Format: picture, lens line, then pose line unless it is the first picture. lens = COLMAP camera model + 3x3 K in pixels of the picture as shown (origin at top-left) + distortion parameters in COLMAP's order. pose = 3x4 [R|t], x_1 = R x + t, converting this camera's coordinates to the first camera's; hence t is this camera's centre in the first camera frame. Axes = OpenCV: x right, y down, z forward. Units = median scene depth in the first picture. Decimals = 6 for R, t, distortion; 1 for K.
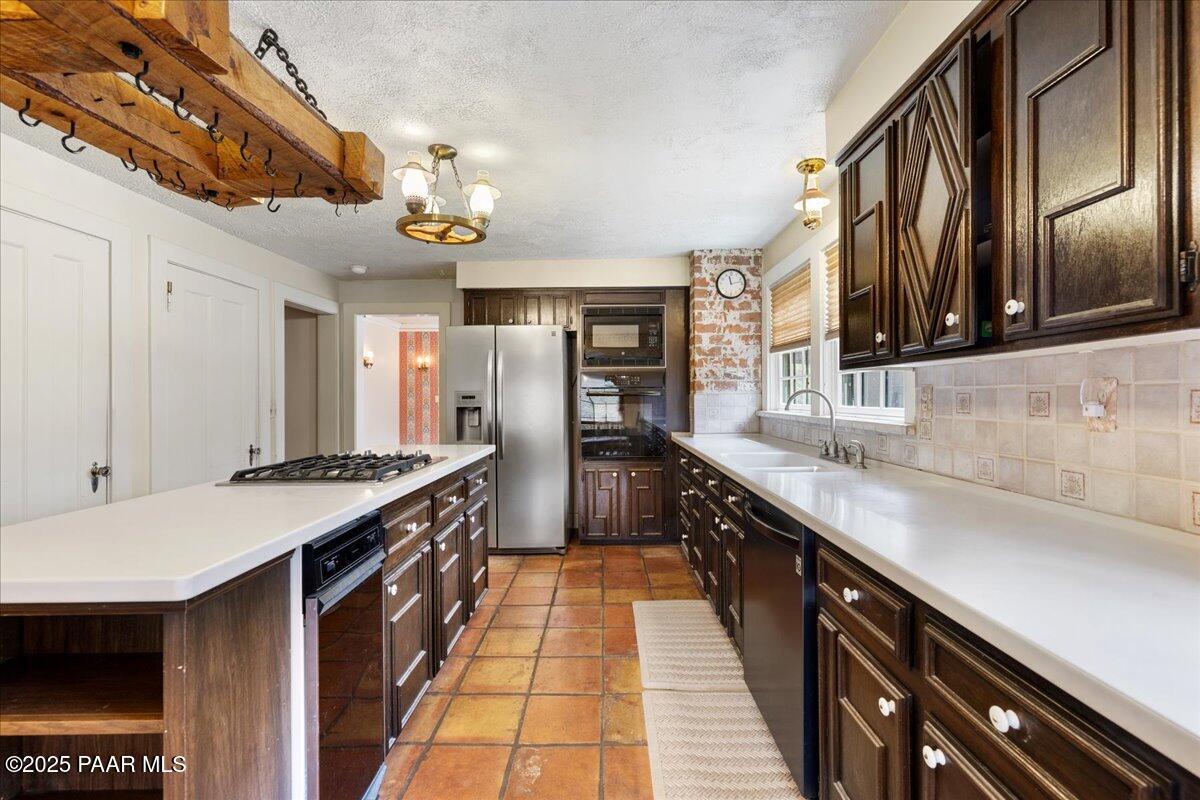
lens RADIAL K [[519.7, 0, 604.4], [0, 519.7, 394.7], [0, 0, 1]] dist [-0.000907, 0.001024]
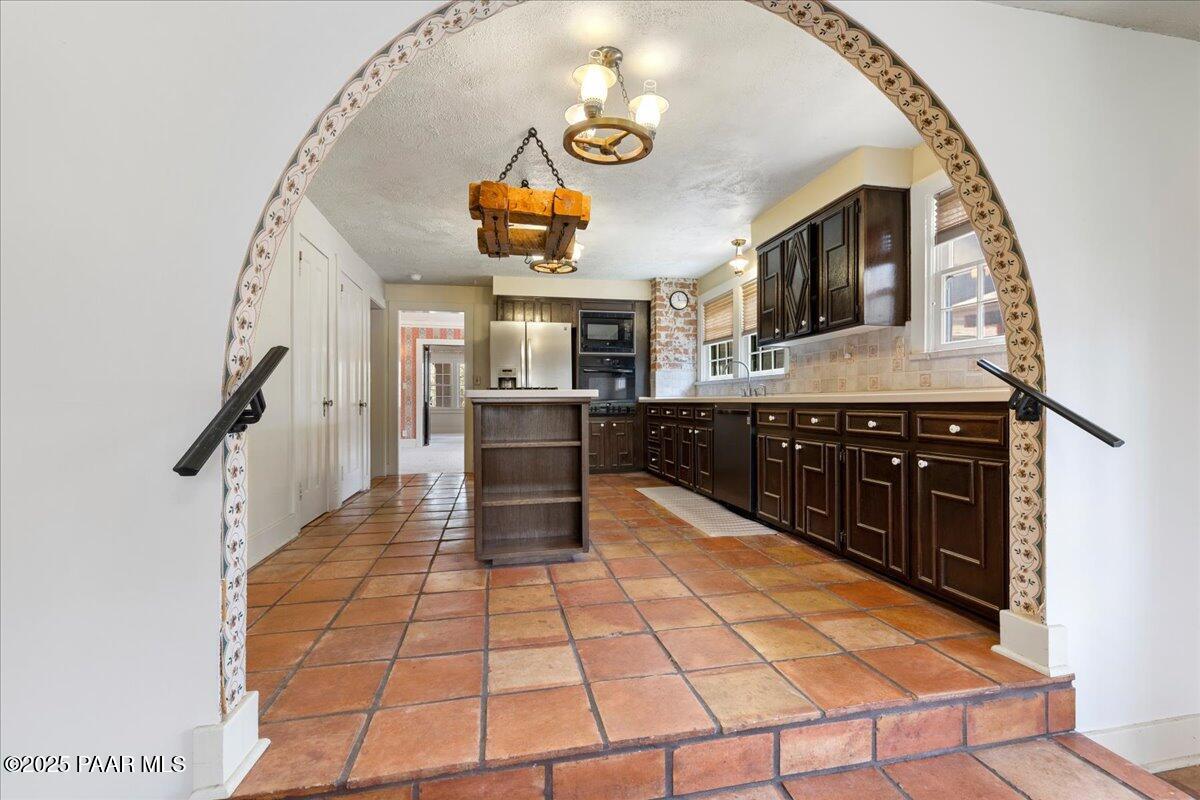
lens RADIAL K [[519.7, 0, 604.3], [0, 519.7, 399.6], [0, 0, 1]] dist [-0.000907, 0.001024]
pose [[0.976677, 0.004107, 0.214676, -0.307179], [-0.003806, 0.999991, -0.001813, 0.087058], [-0.214681, 0.000954, 0.976684, -0.471278]]
